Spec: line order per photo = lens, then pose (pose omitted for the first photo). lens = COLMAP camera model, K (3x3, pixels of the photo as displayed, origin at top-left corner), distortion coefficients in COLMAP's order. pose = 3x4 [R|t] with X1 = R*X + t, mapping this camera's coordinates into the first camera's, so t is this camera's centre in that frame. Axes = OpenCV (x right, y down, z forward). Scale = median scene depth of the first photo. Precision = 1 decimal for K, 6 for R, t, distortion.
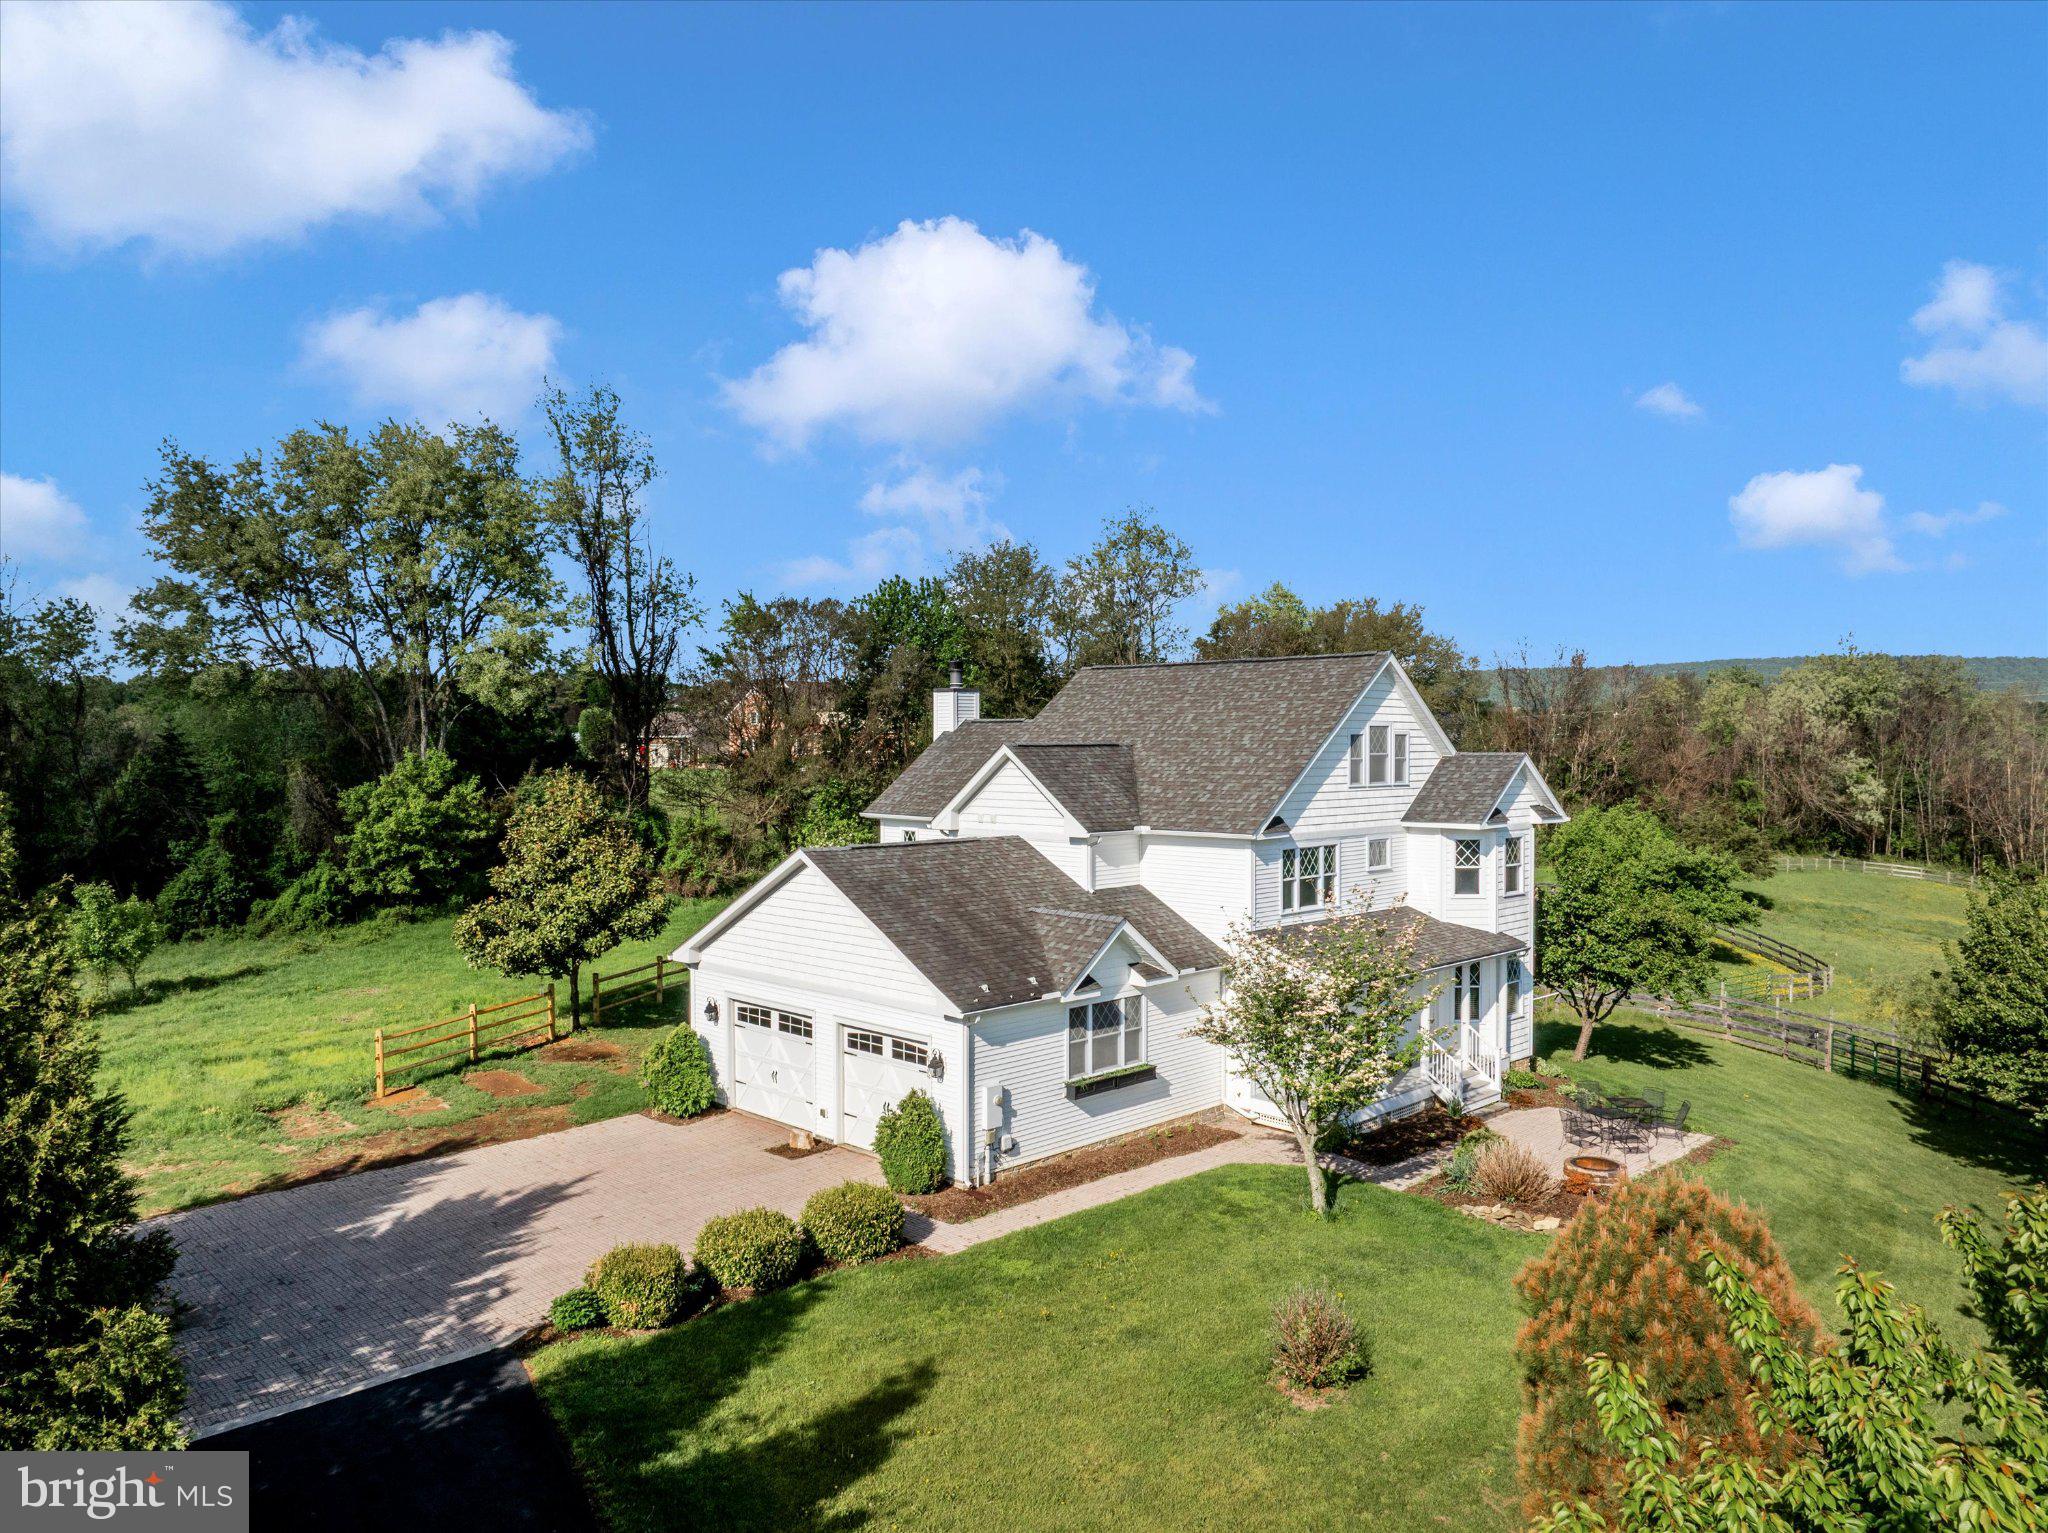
lens RADIAL K [[1492.2, 0, 1030.6], [0, 1492.2, 757.3], [0, 0, 1]] dist [-0.020910, 0.000634]
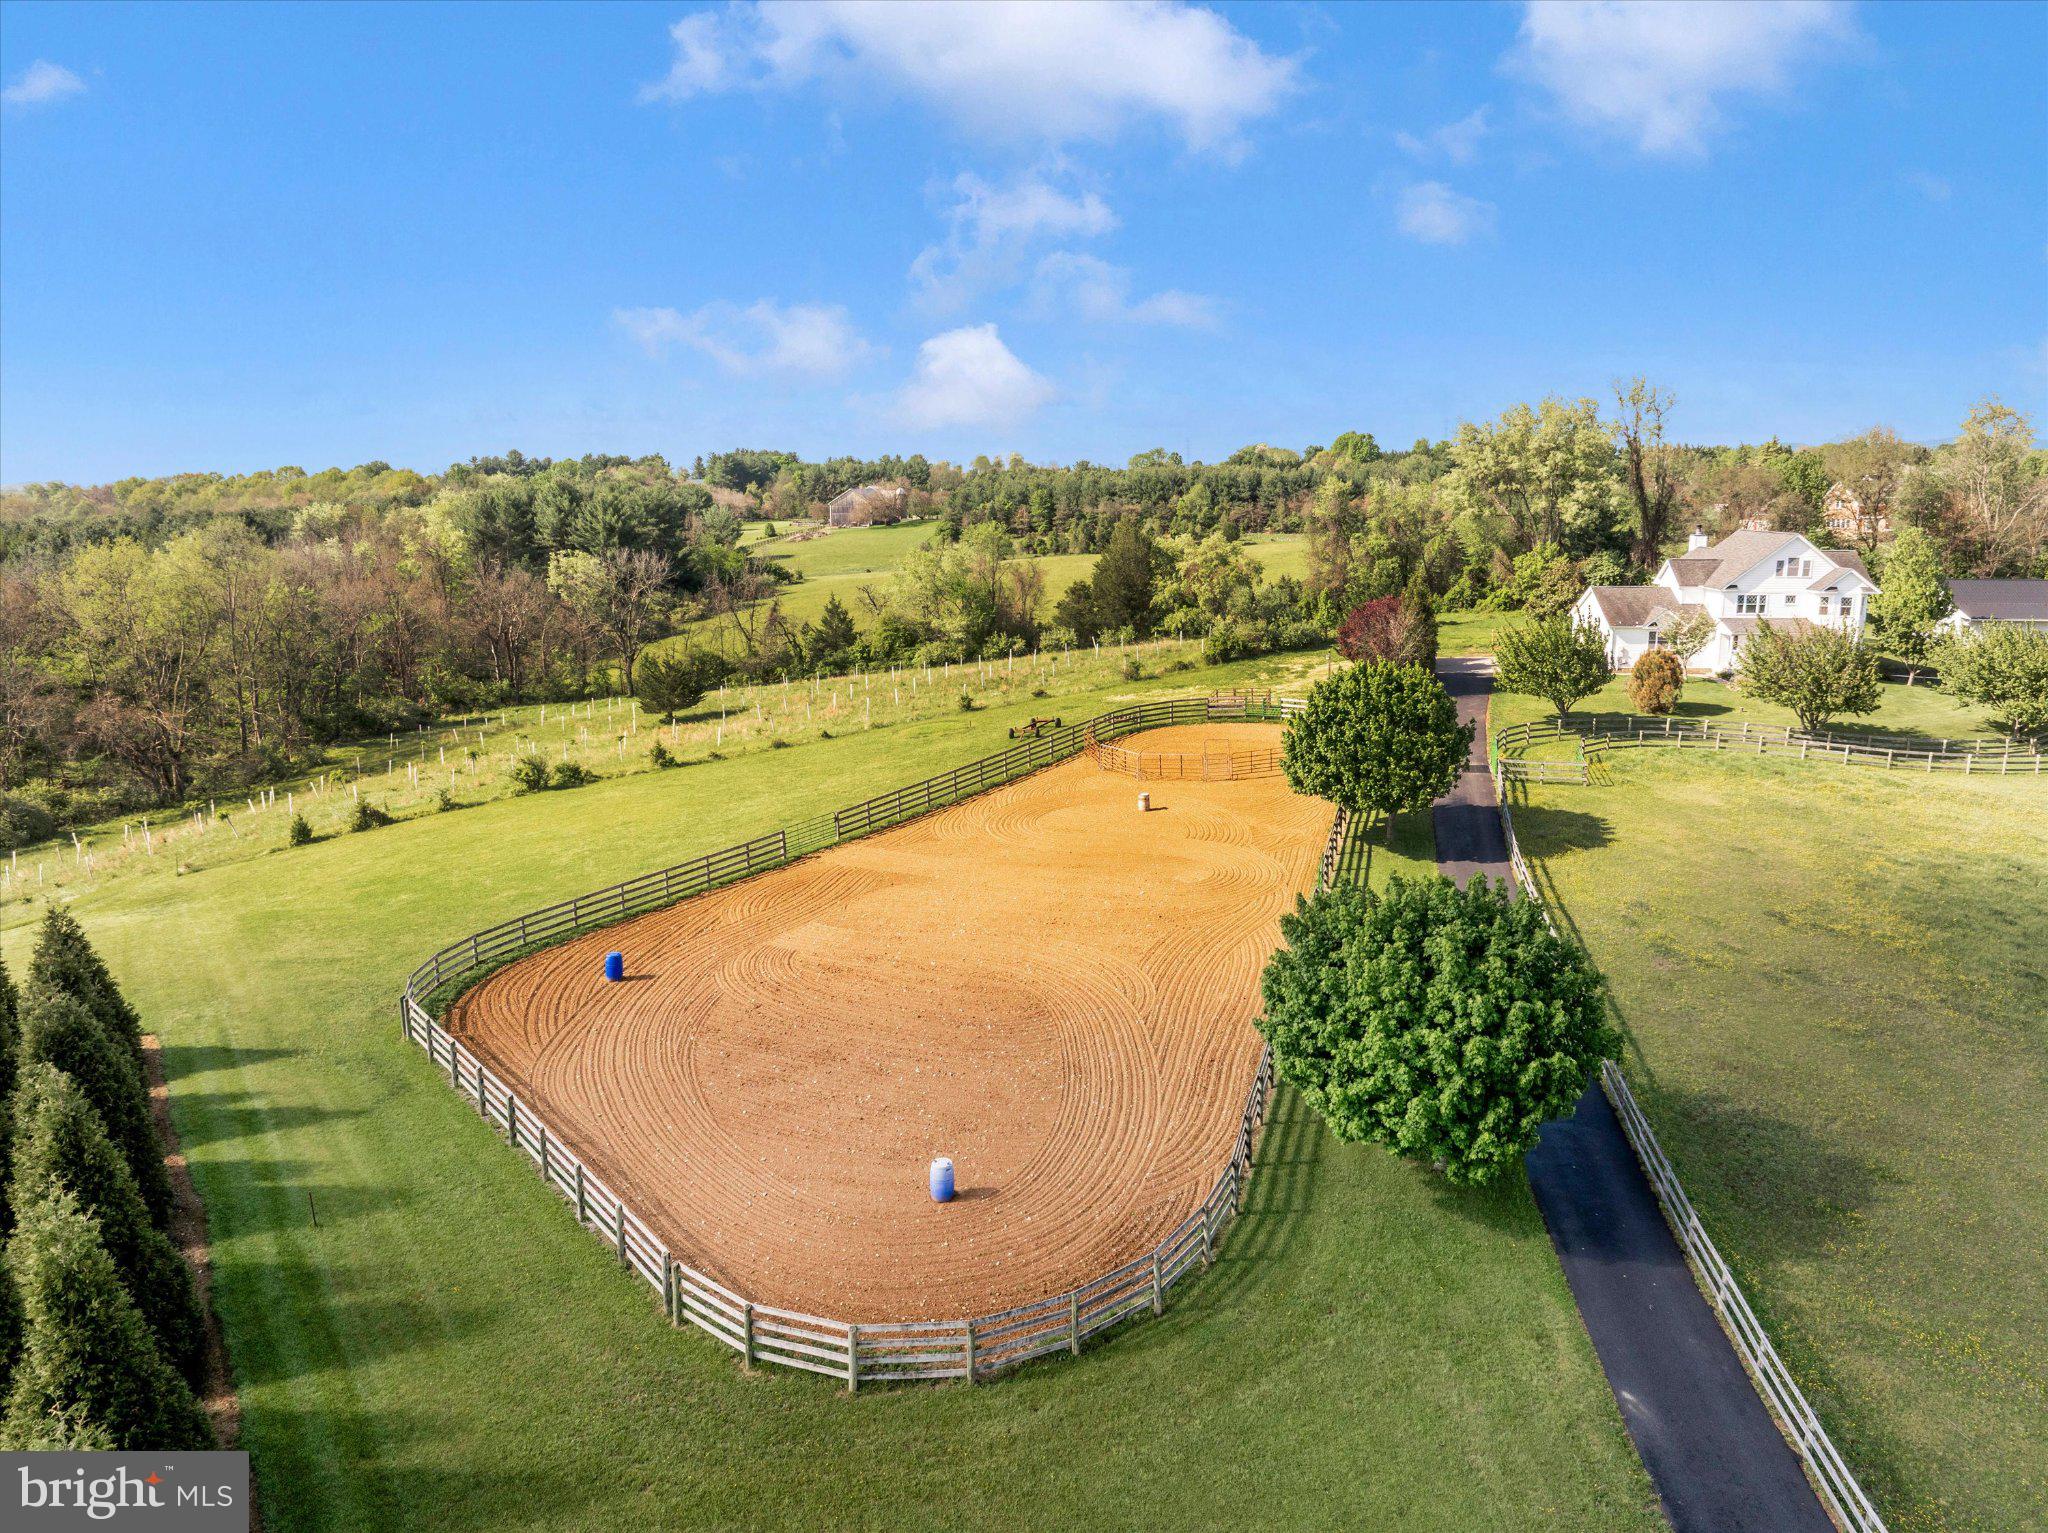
lens RADIAL K [[1492.2, 0, 1023.9], [0, 1492.2, 768.9], [0, 0, 1]] dist [-0.020910, 0.000634]
pose [[0.685186, 0.143346, -0.714124, 1.370165], [-0.013028, 0.982698, 0.184756, -0.136257], [0.728252, -0.117289, 0.675198, -2.246507]]
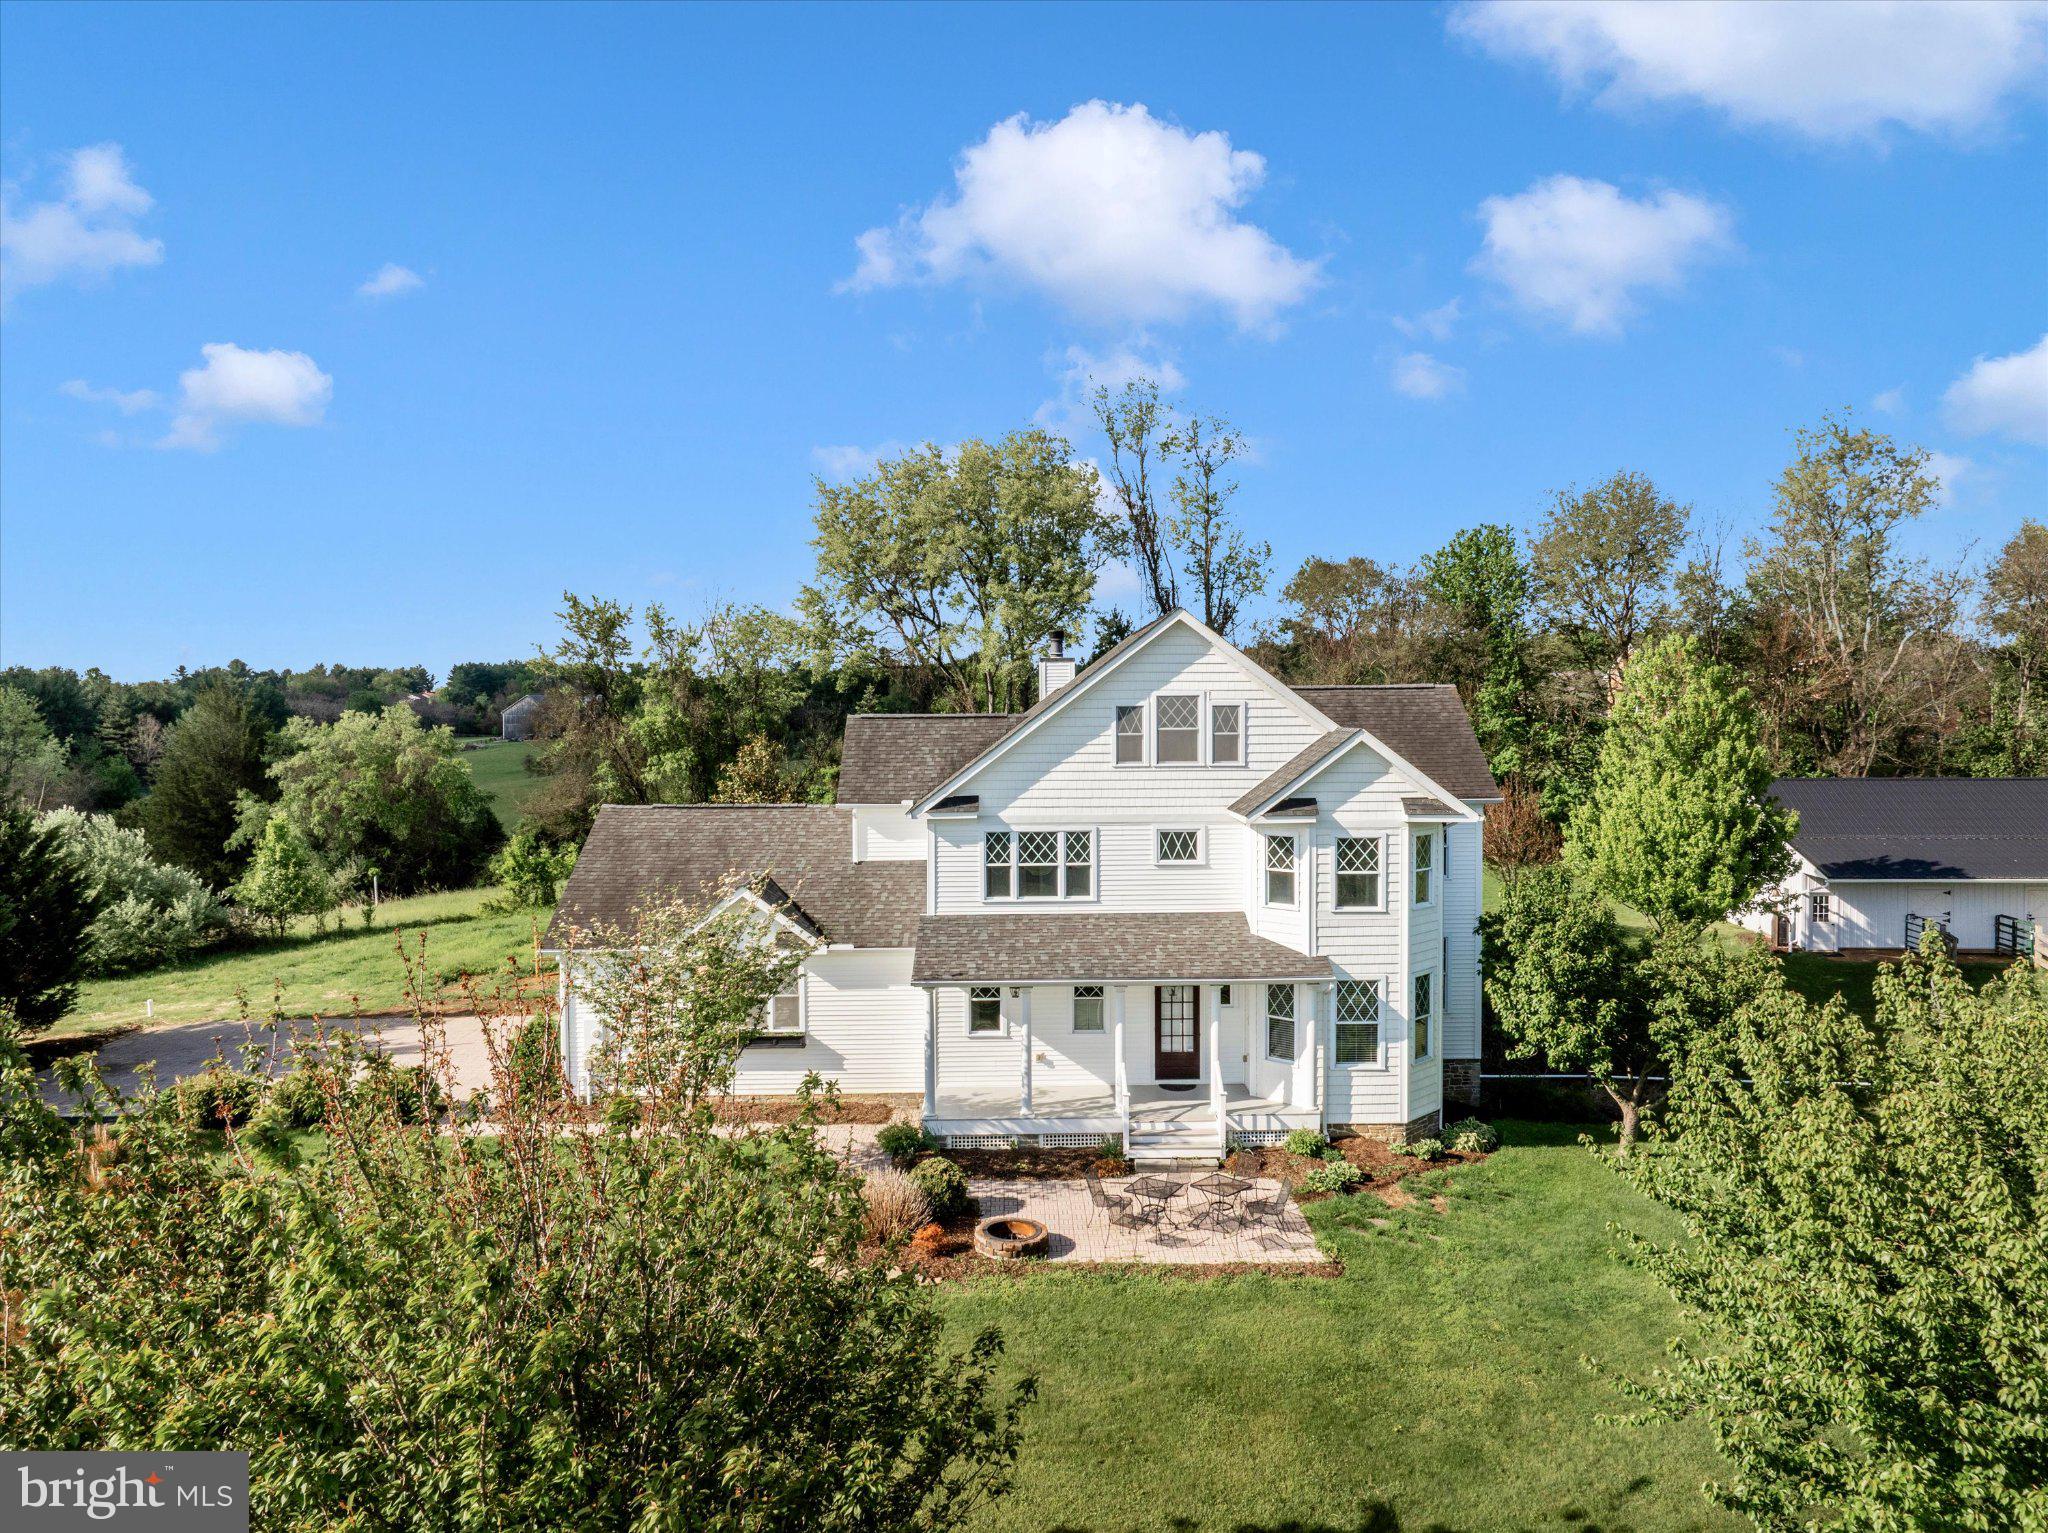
lens RADIAL K [[1492.2, 0, 1029.7], [0, 1492.2, 766.4], [0, 0, 1]] dist [-0.020910, 0.000634]
pose [[0.731361, 0.031116, -0.681280, 0.739673], [-0.009722, 0.999333, 0.035206, -0.010214], [0.681921, -0.019125, 0.731176, 0.310799]]
